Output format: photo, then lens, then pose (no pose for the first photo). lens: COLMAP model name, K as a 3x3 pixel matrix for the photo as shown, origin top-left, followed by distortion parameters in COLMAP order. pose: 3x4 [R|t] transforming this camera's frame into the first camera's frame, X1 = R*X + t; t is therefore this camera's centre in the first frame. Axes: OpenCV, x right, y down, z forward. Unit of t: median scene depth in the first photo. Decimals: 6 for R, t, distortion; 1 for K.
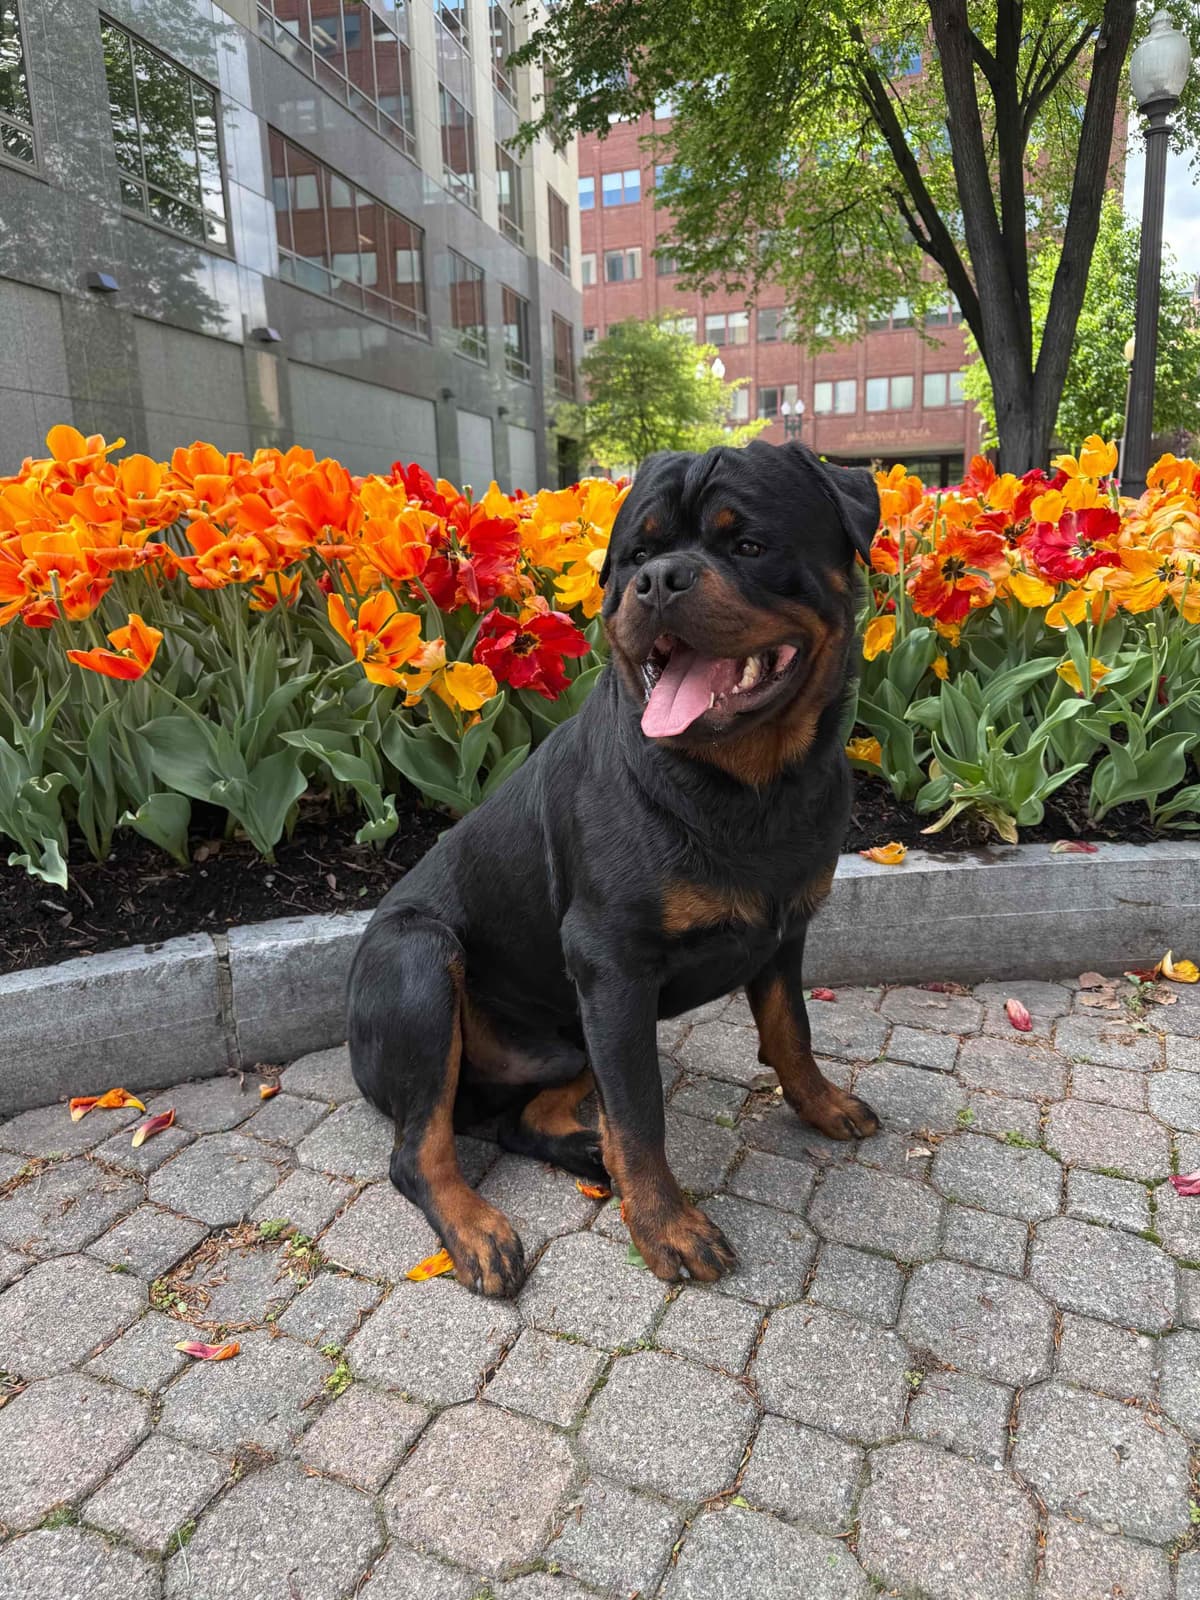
lens RADIAL K [[1120.2, 0, 608.2], [0, 1120.2, 789.3], [0, 0, 1]] dist [0.007047, -0.010781]
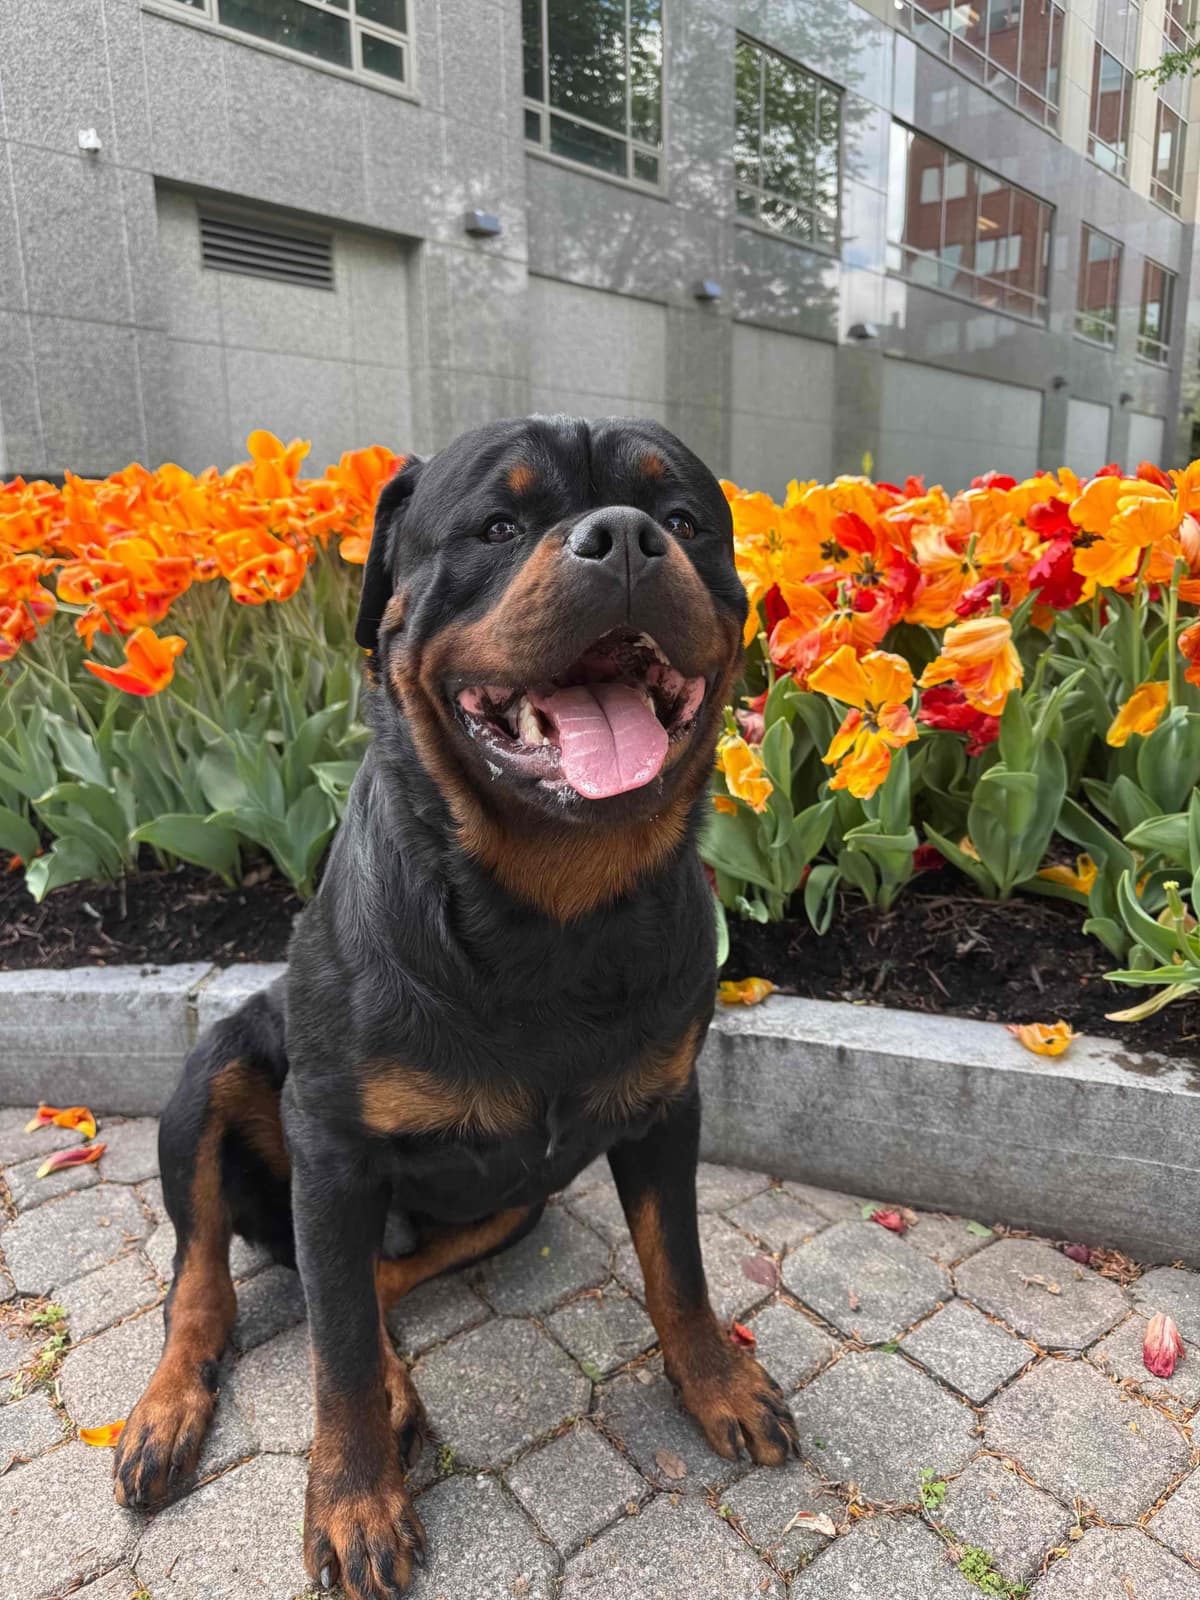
lens RADIAL K [[1139.2, 0, 600.0], [0, 1139.2, 800.0], [0, 0, 1]] dist [-0.004381, -0.006670]
pose [[0.874621, 0.128734, -0.467403, 0.363582], [-0.124945, 0.991387, 0.039251, -0.089757], [0.468430, 0.024070, 0.883173, 0.300309]]
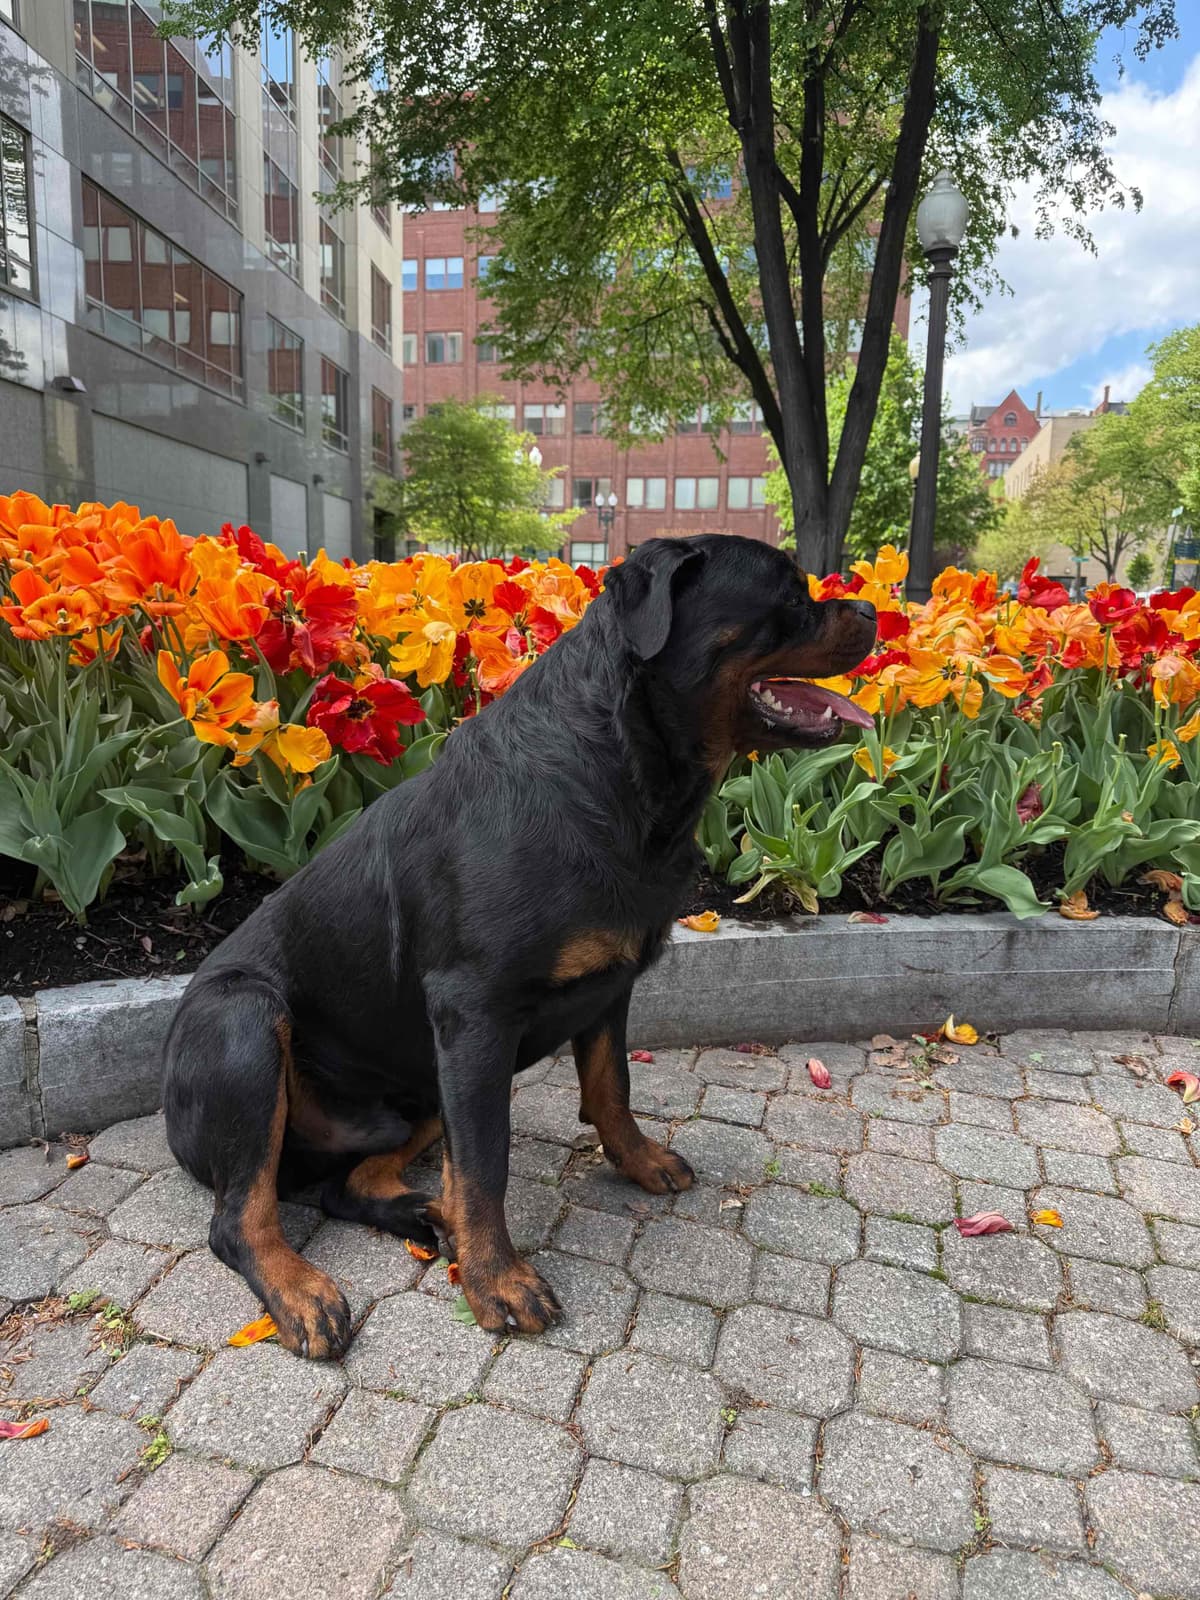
lens RADIAL K [[1114.2, 0, 600.0], [0, 1114.2, 800.0], [0, 0, 1]] dist [0.039767, -0.052792]
pose [[0.986389, 0.029384, 0.161779, -0.022996], [-0.019826, 0.997978, -0.060383, 0.009260], [-0.163227, 0.056354, 0.984978, -0.034520]]
